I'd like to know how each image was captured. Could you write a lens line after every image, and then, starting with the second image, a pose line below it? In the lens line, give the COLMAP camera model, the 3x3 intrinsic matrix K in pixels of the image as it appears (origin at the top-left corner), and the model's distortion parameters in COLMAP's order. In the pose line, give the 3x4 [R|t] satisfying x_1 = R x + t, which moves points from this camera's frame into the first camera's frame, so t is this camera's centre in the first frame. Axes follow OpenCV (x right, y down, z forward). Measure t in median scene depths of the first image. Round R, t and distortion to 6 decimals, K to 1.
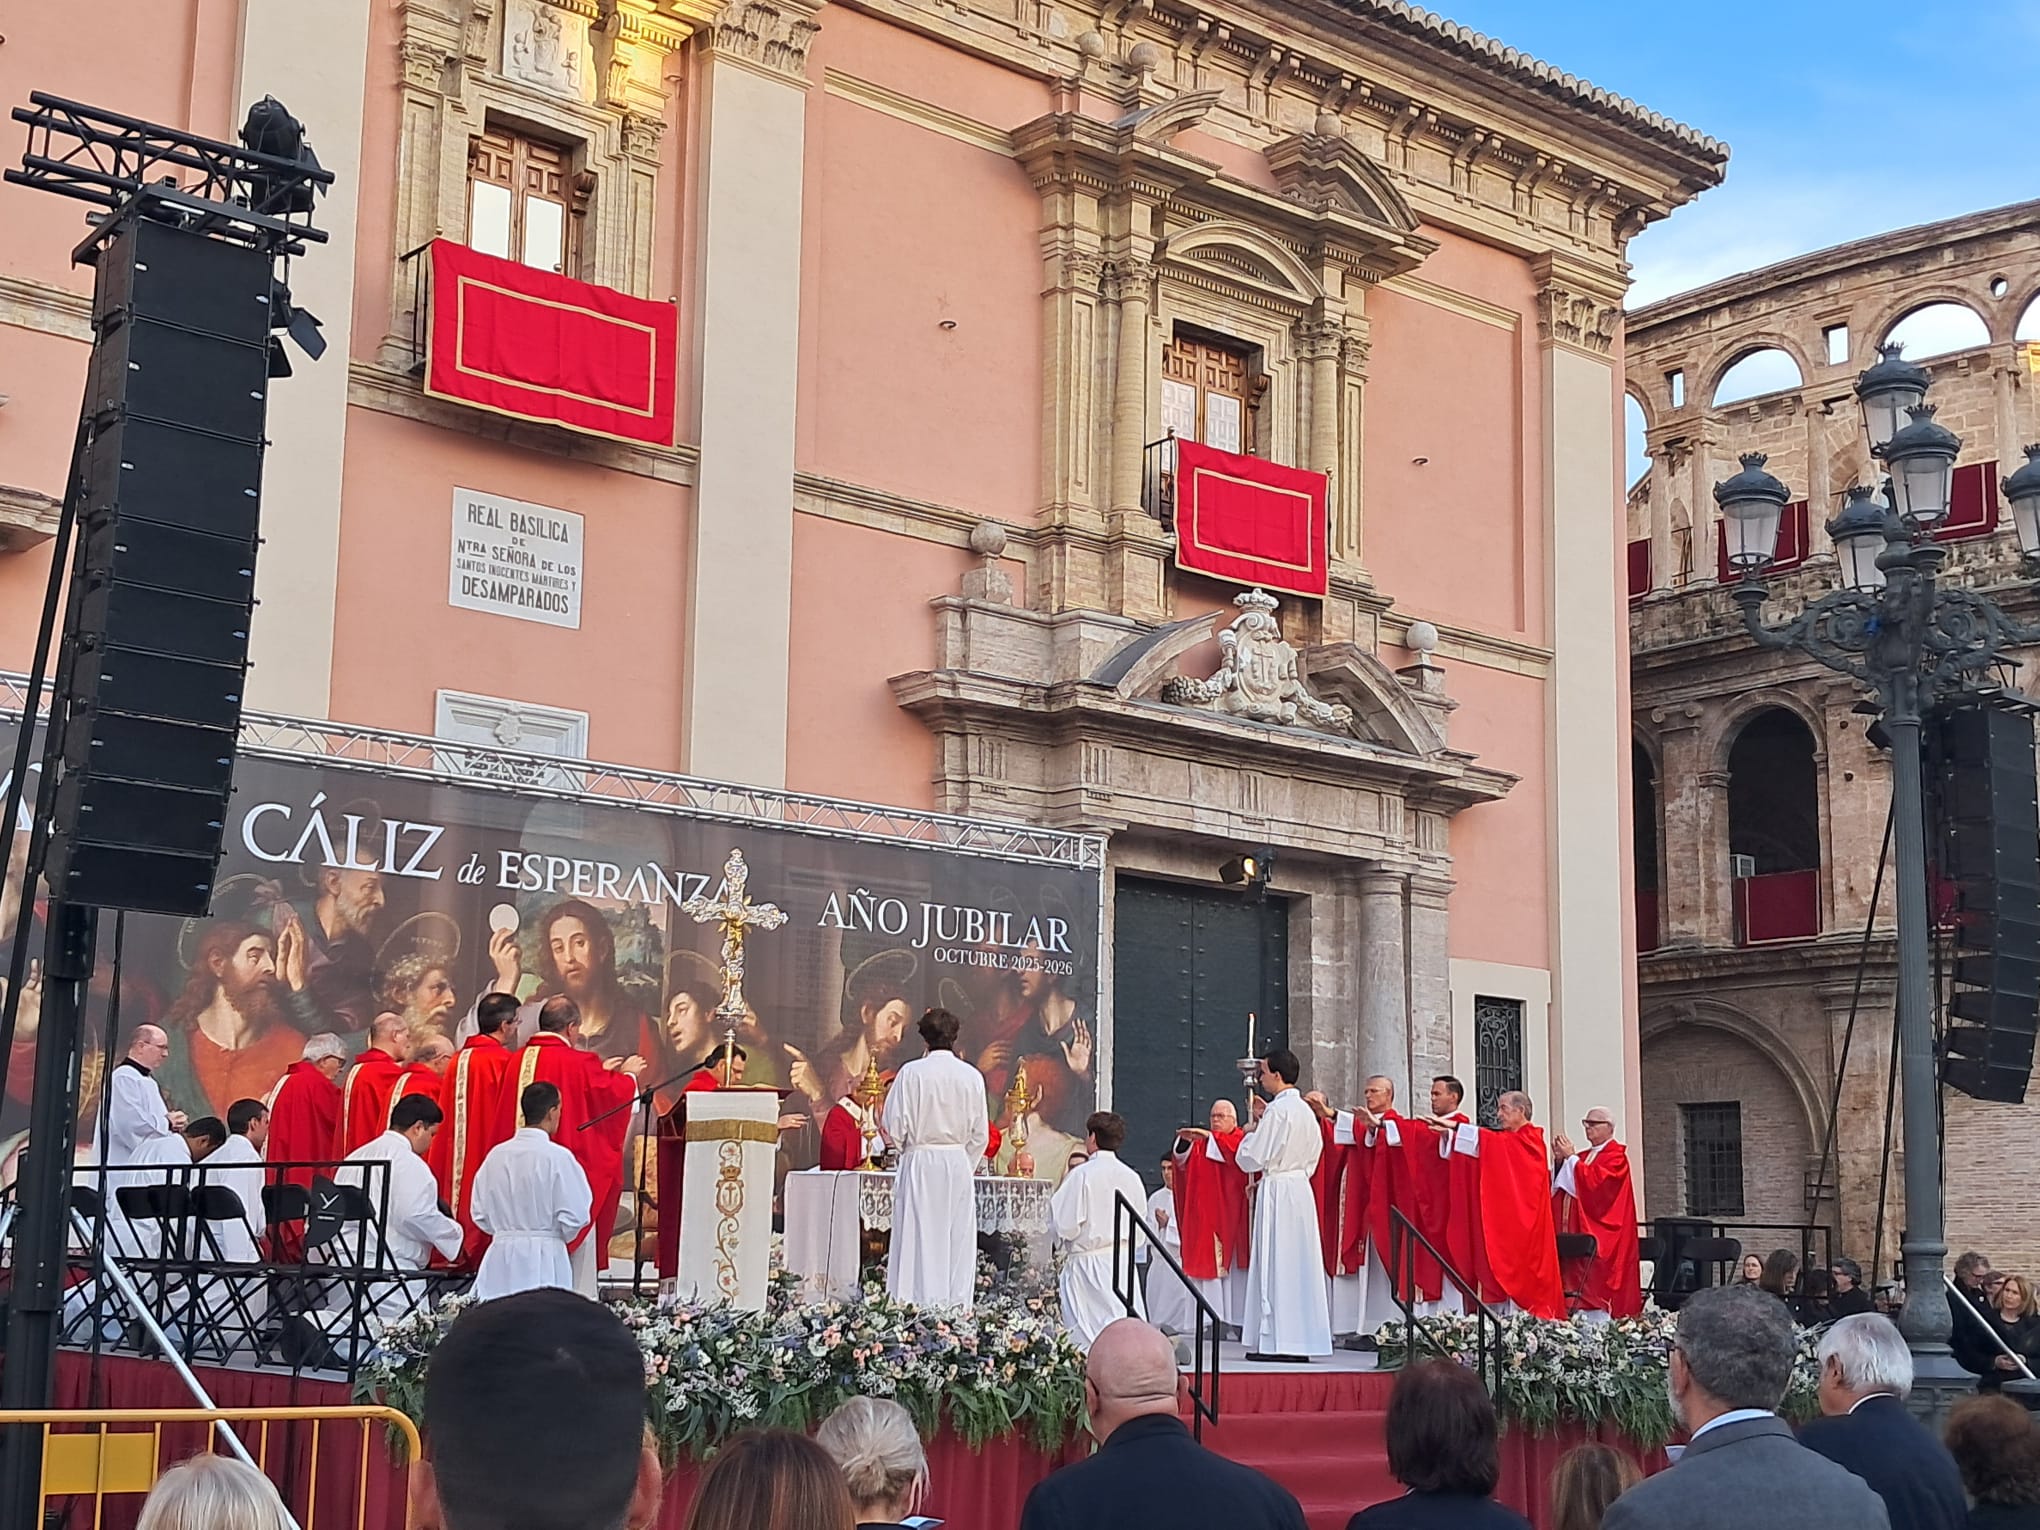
lens RADIAL K [[2814.5, 0, 1029.3], [0, 2814.5, 786.6], [0, 0, 1]] dist [0.251185, -0.871852]
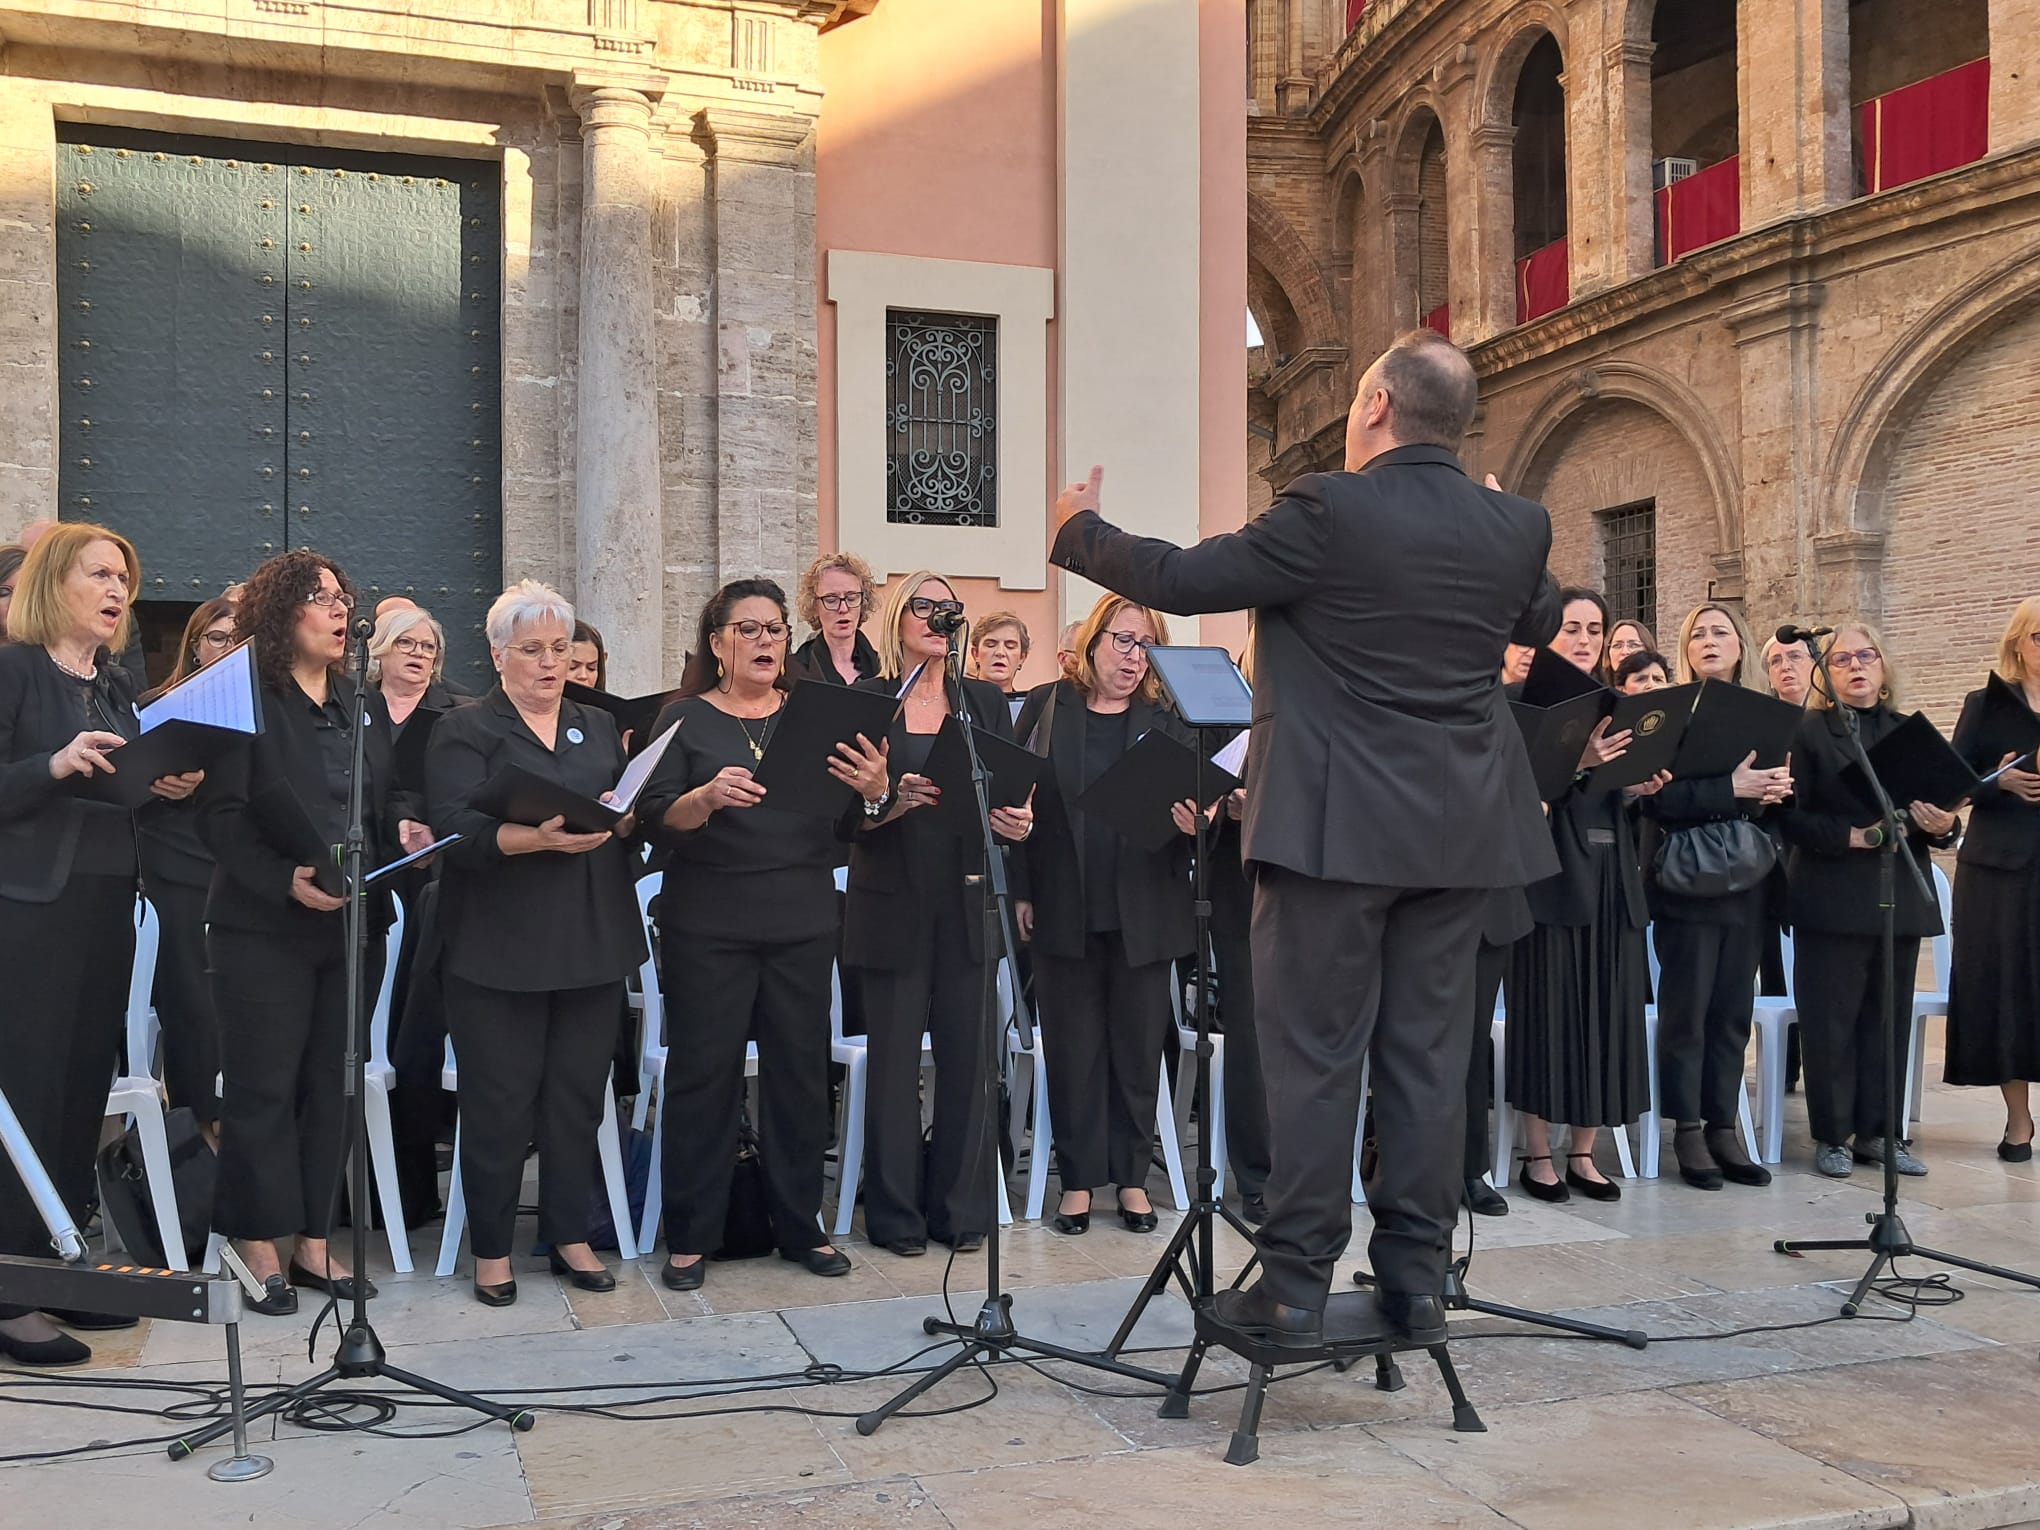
lens RADIAL K [[1956.6, 0, 1020.0], [0, 1956.6, 765.0], [0, 0, 1]] dist [0.014585, -0.006874]
pose [[0.931501, -0.030665, -0.362443, 0.397148], [0.085802, 0.986845, 0.137025, 0.136492], [0.353473, -0.158737, 0.921878, 0.673534]]
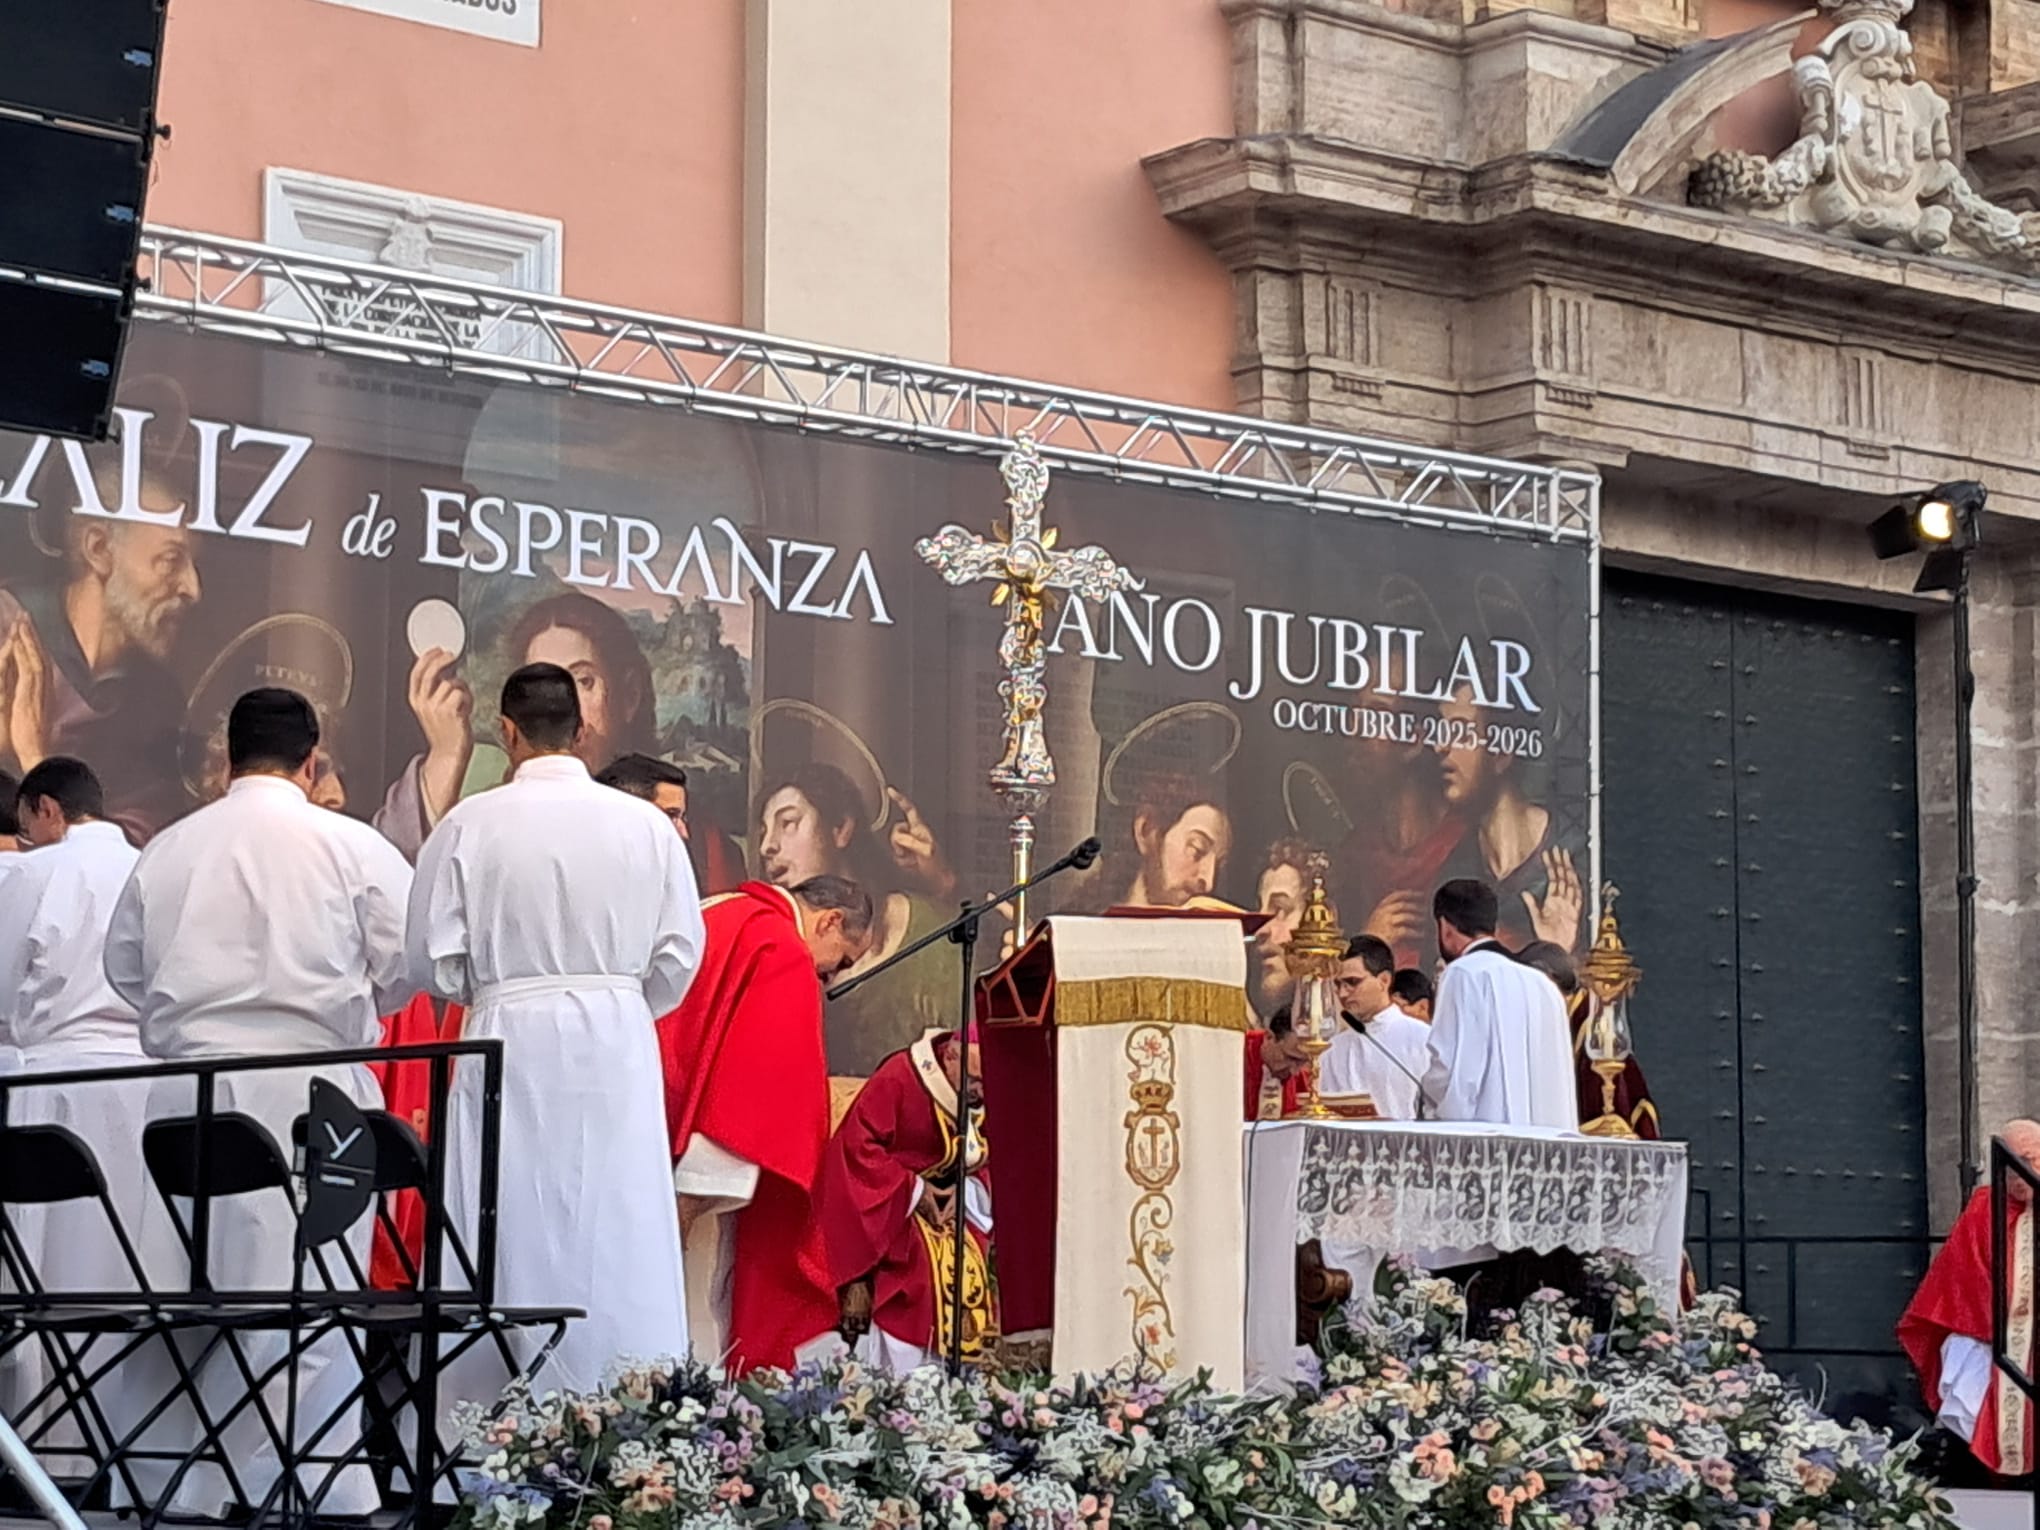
lens RADIAL K [[5037.8, 0, 920.1], [0, 5037.8, 791.5], [0, 0, 1]] dist [0.256604, -0.786441]
pose [[0.999632, -0.013759, -0.023396, -0.068446], [0.014869, 0.998739, 0.047961, 0.027975], [0.022707, -0.048291, 0.998575, 0.119096]]
